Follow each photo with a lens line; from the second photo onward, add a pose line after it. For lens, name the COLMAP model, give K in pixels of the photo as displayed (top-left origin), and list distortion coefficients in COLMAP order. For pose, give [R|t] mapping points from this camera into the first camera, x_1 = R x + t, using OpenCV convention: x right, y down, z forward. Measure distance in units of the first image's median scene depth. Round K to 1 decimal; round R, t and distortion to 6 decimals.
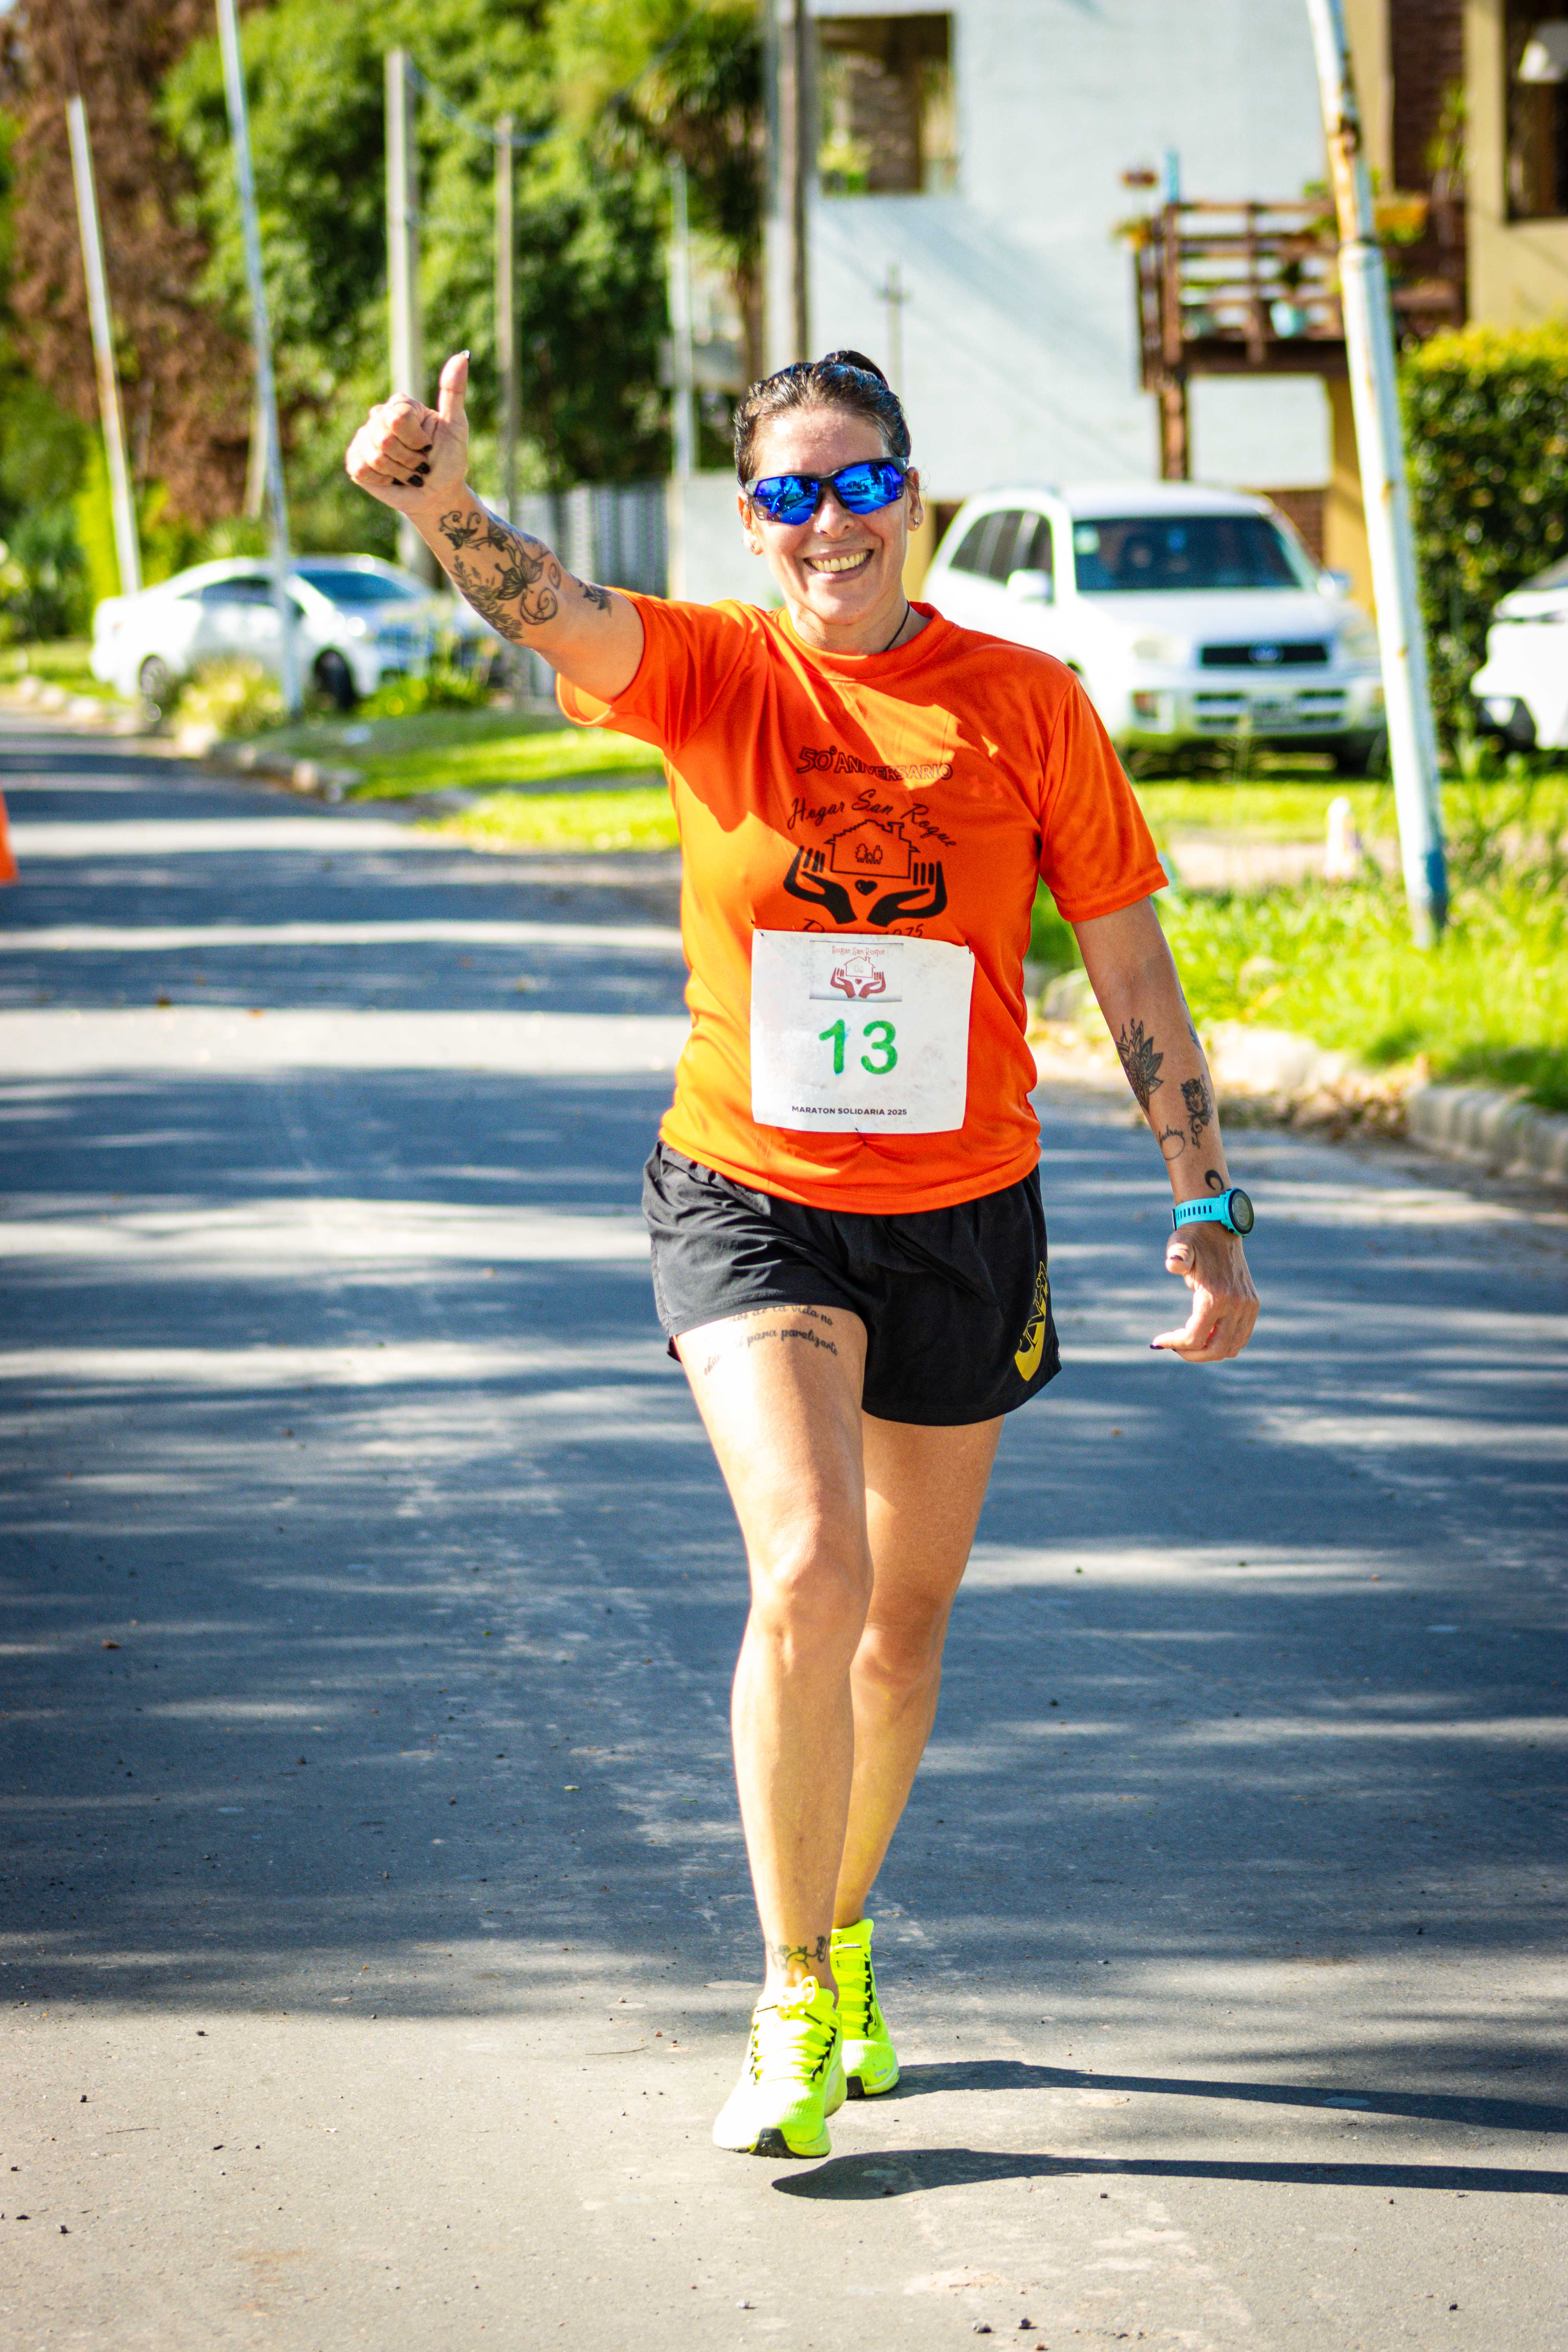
lens RADIAL K [[9703.5, 0, 783.5], [0, 9703.5, 1176.8], [0, 0, 1]] dist [0.082384, 0.000000]
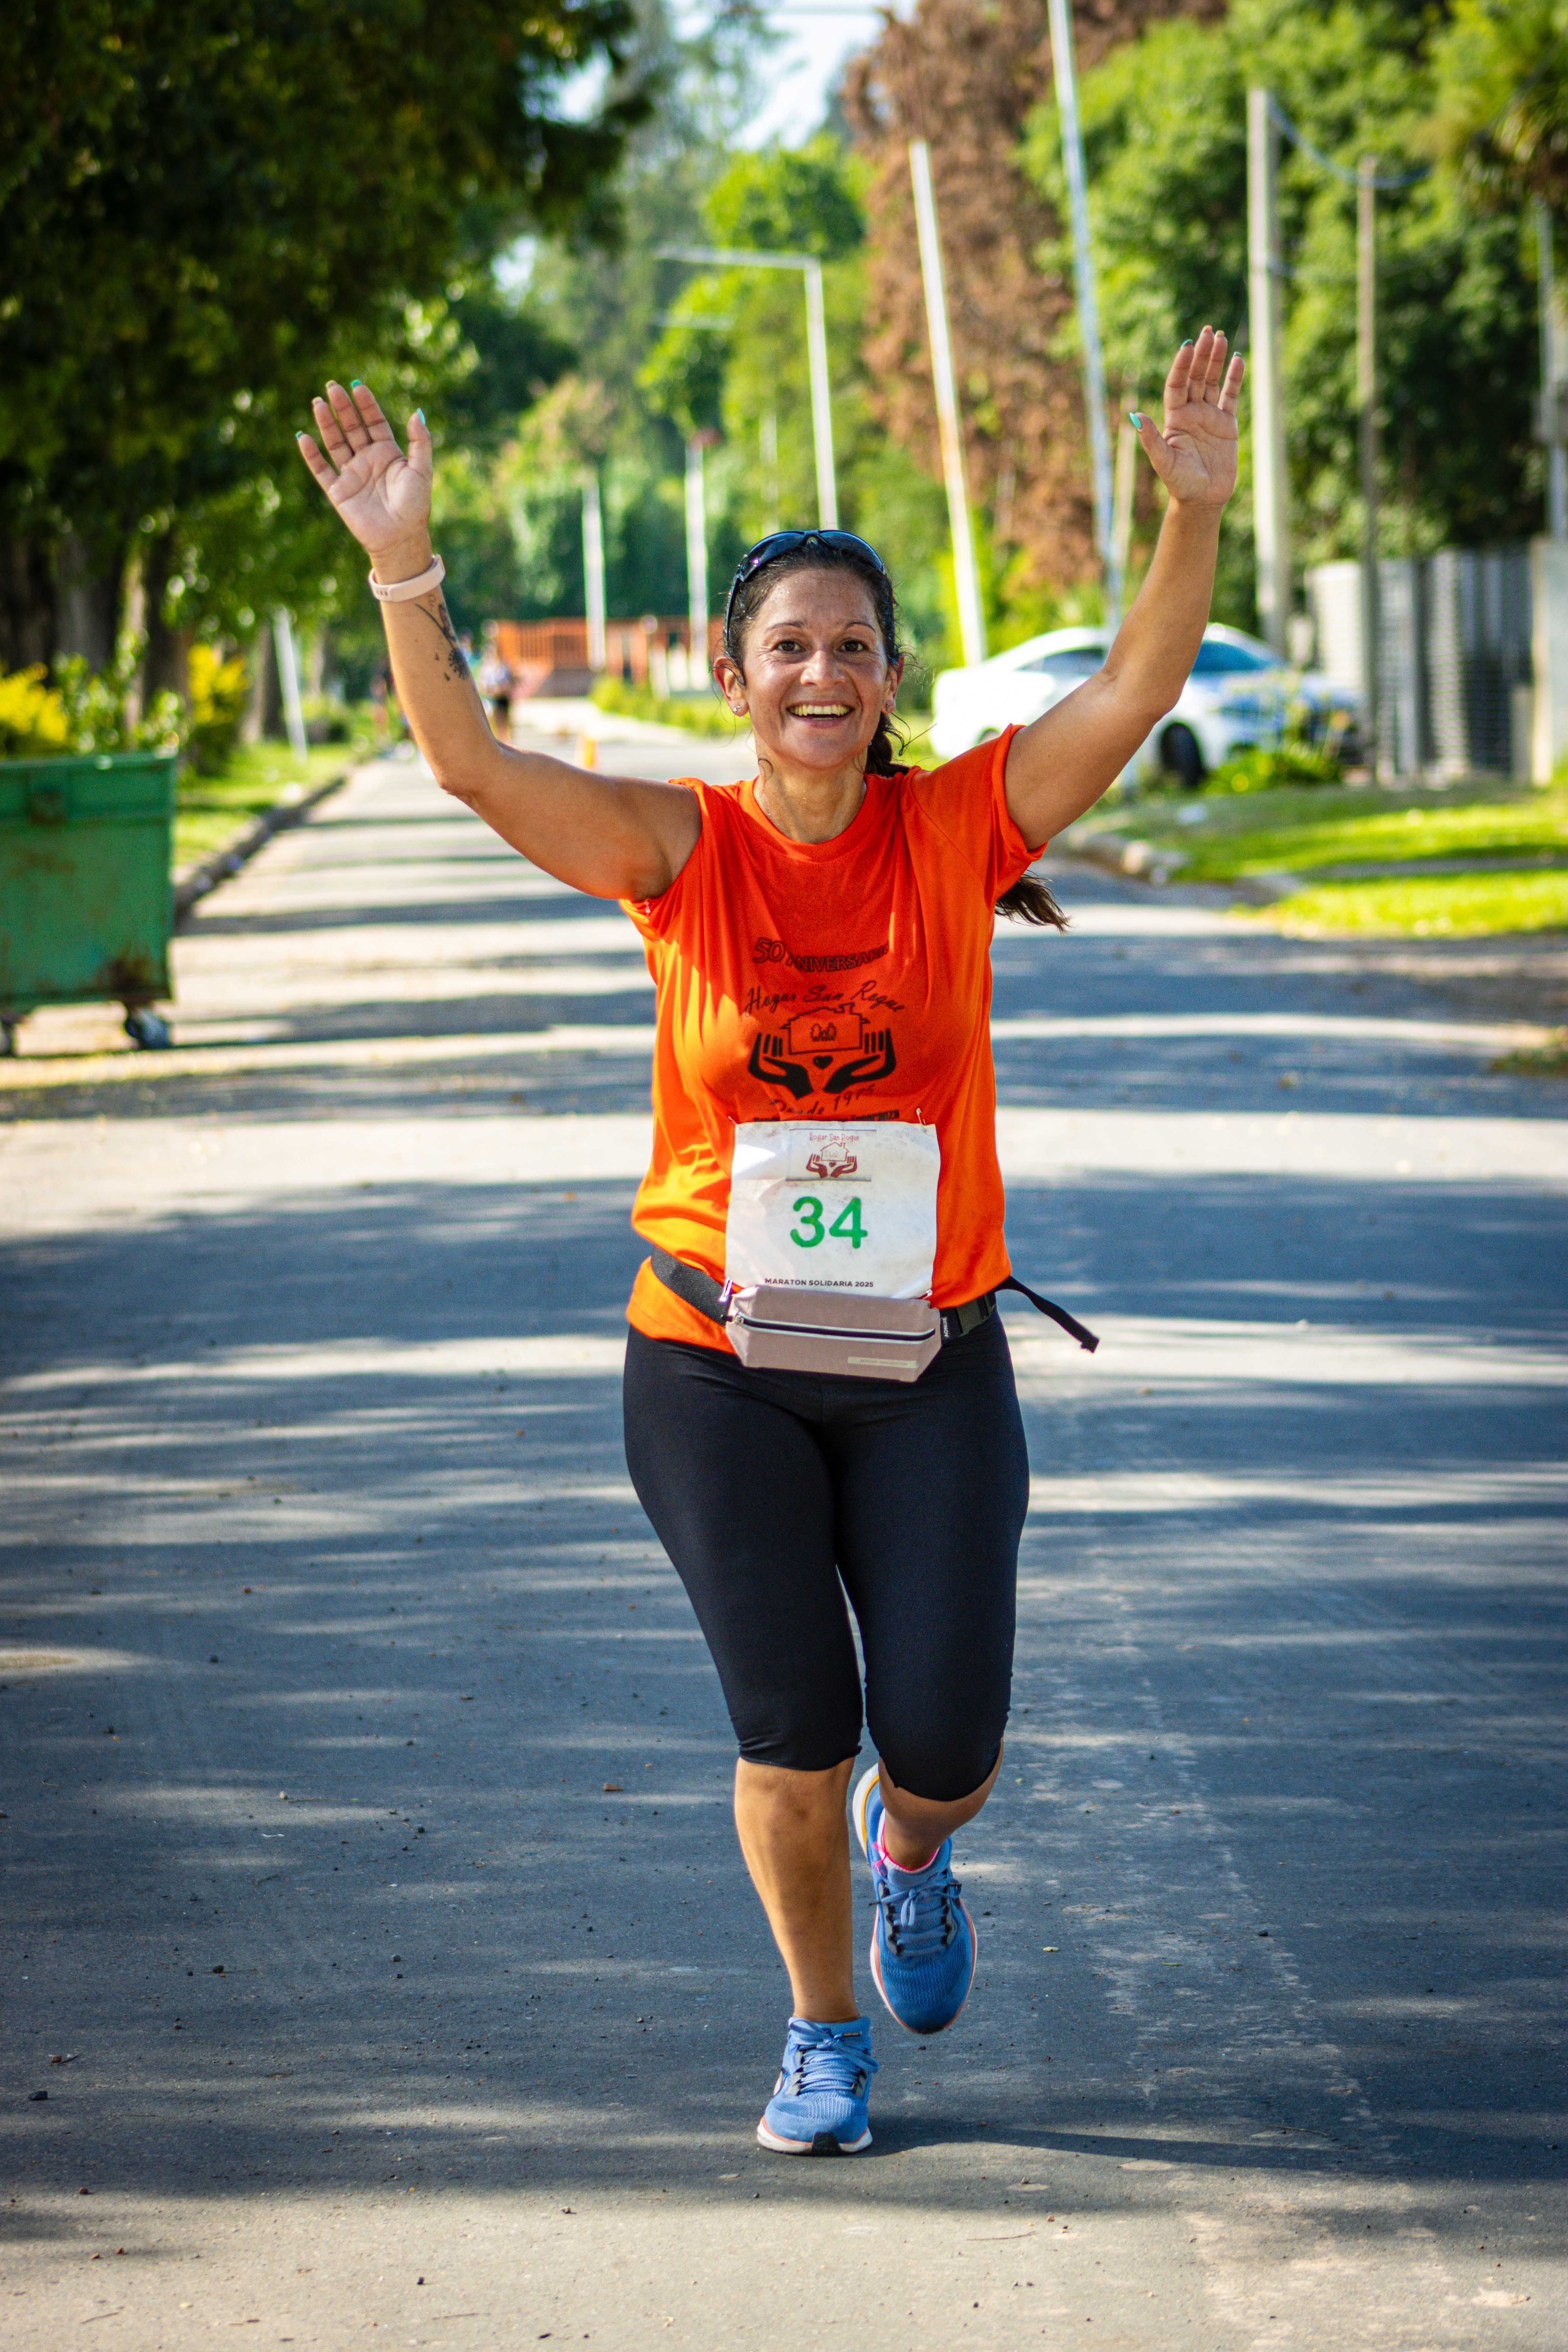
lens RADIAL K [[10270.9, 0, 771.7], [0, 10270.9, 1175.2], [0, 0, 1]] dist [0.143175, 0.000000]
pose [[0.995749, 0.003432, -0.092050, 0.006569], [-0.004369, 0.999941, -0.009985, -0.000236], [0.092010, 0.010345, 0.995704, 0.001856]]
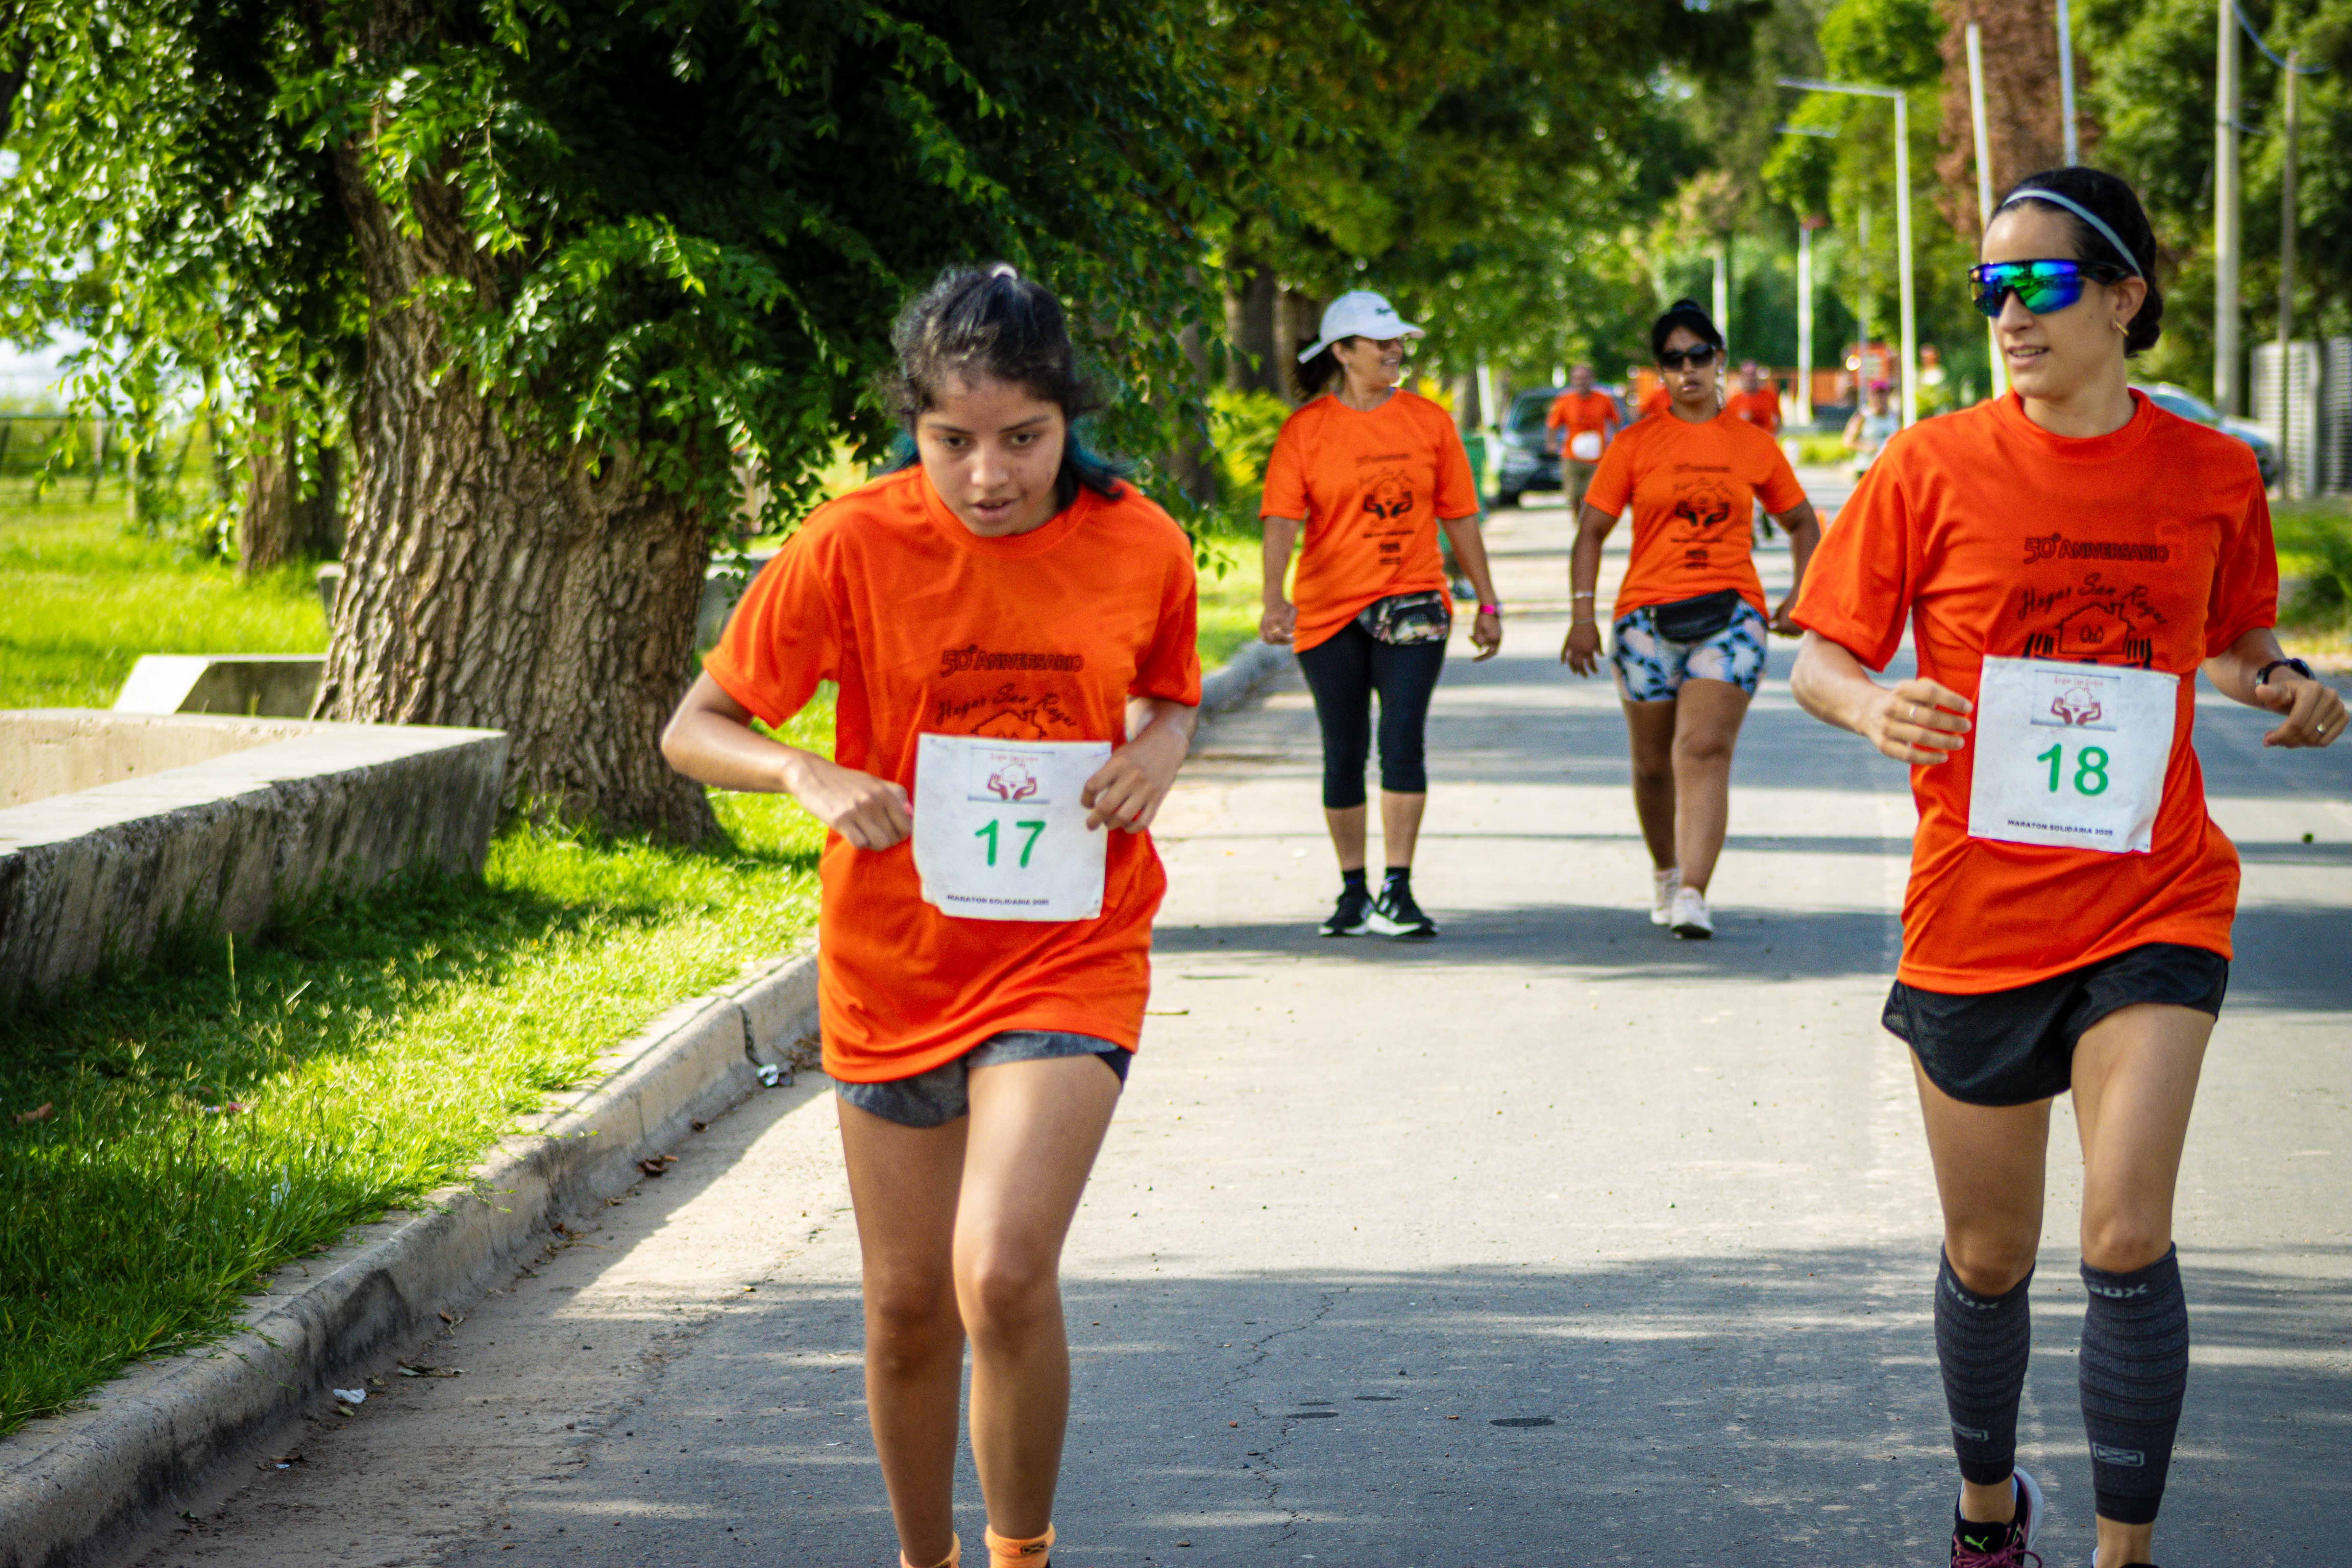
lens RADIAL K [[9420.0, 0, 1176.8], [0, 9420.0, 782.9], [0, 0, 1]] dist [0.070671, 0.000000]
pose [[0.985780, 0.033989, -0.164566, 0.037756], [-0.037404, 0.999144, -0.017694, 0.017991], [0.163823, 0.023598, 0.986207, -0.285802]]
